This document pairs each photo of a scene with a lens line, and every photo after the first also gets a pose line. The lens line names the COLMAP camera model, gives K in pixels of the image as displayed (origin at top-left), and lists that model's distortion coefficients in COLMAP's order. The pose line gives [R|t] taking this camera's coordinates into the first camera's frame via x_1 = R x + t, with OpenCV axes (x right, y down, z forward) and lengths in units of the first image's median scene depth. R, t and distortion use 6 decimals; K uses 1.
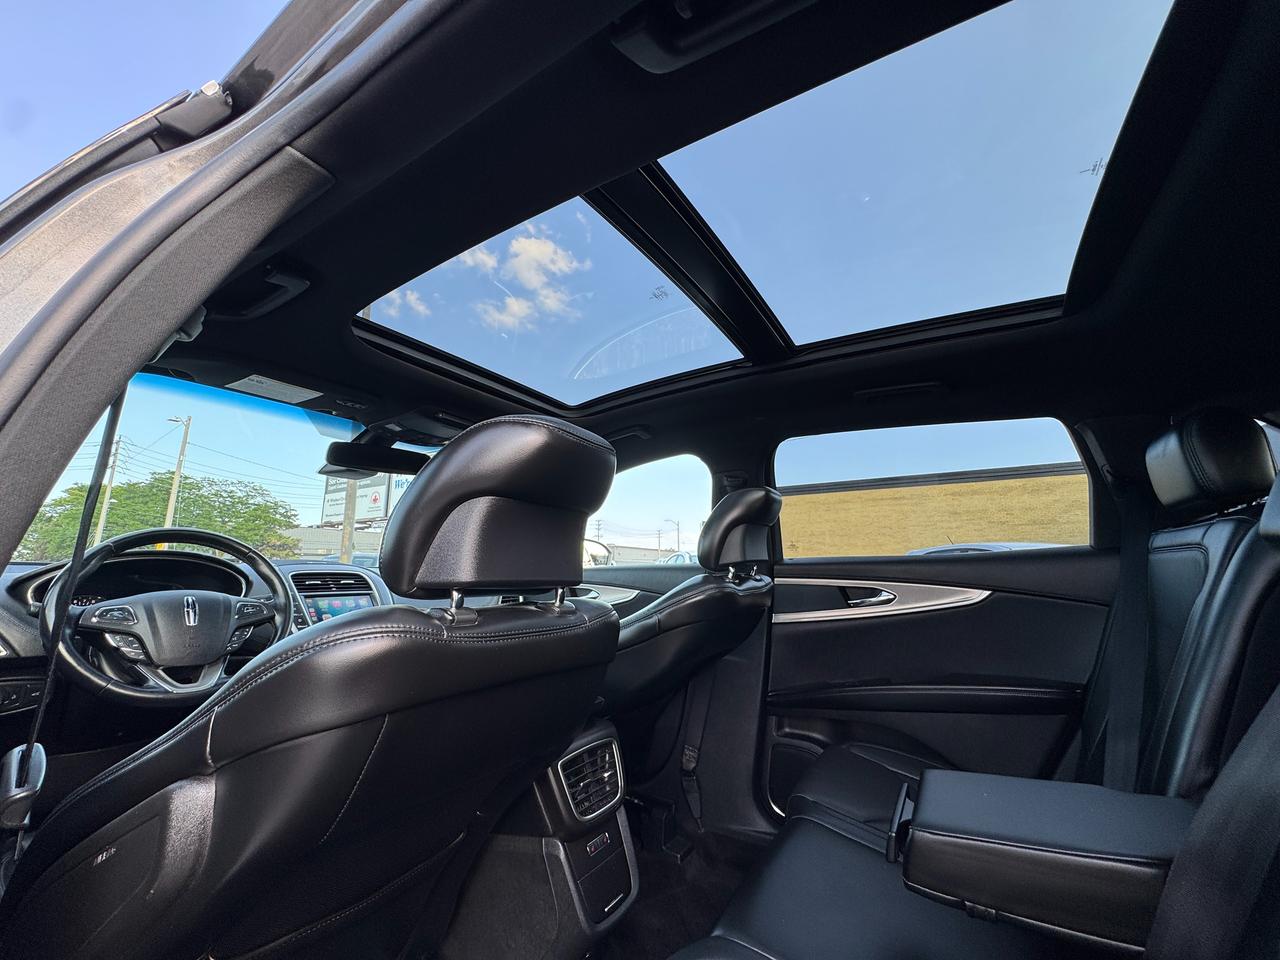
lens RADIAL K [[514.1, 0, 640.0], [0, 514.1, 480.0], [0, 0, 1]] dist [0.000816, 0.000486]
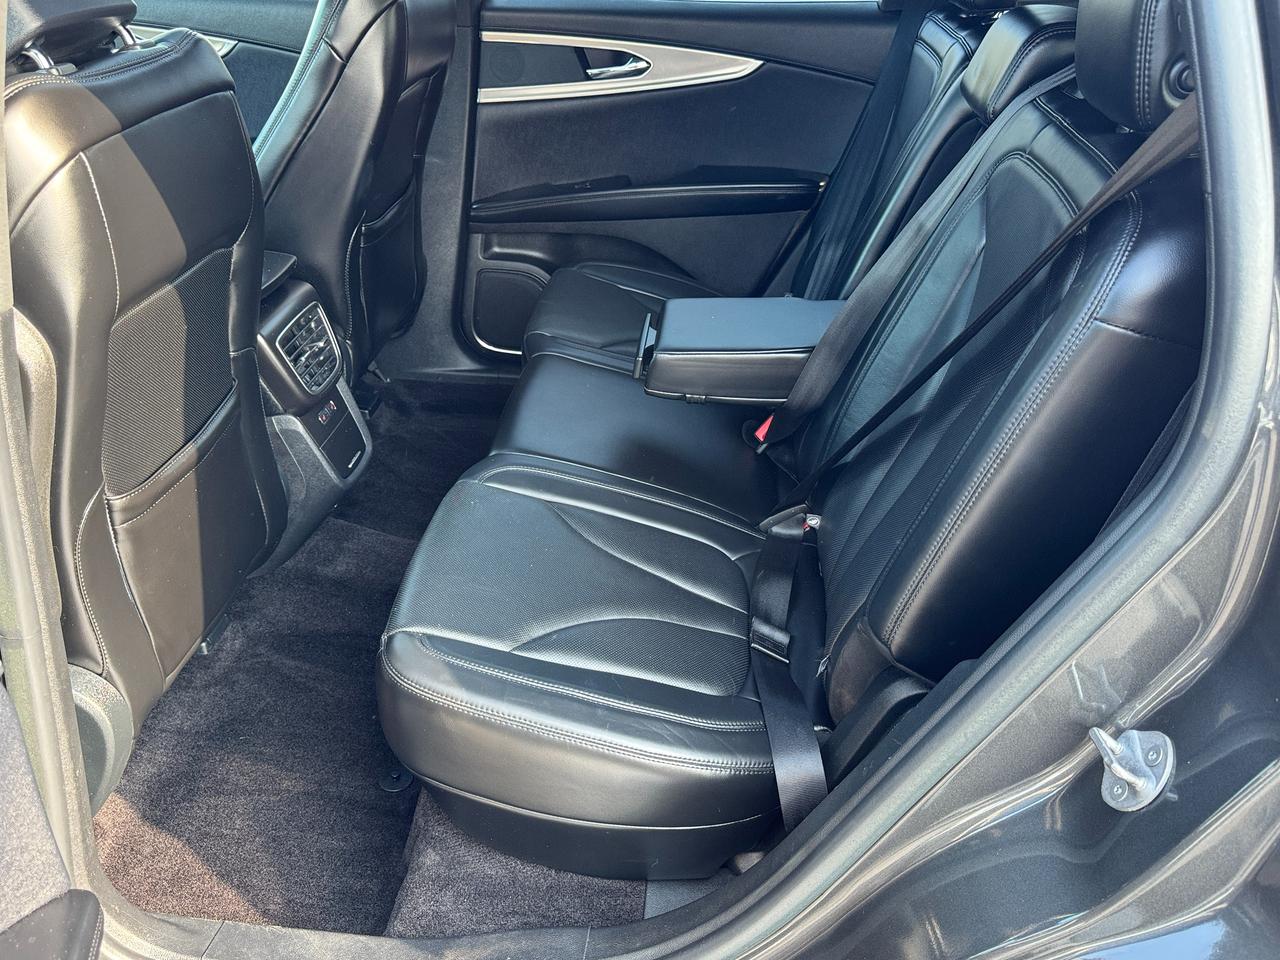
lens RADIAL K [[1045.3, 0, 640.0], [0, 1045.3, 480.0], [0, 0, 1]] dist [0.137004, 0.000184]
pose [[0.891799, -0.200405, 0.405626, -0.272779], [-0.114231, 0.767763, 0.630469, -0.310187], [-0.437774, -0.608586, 0.661798, -0.384276]]
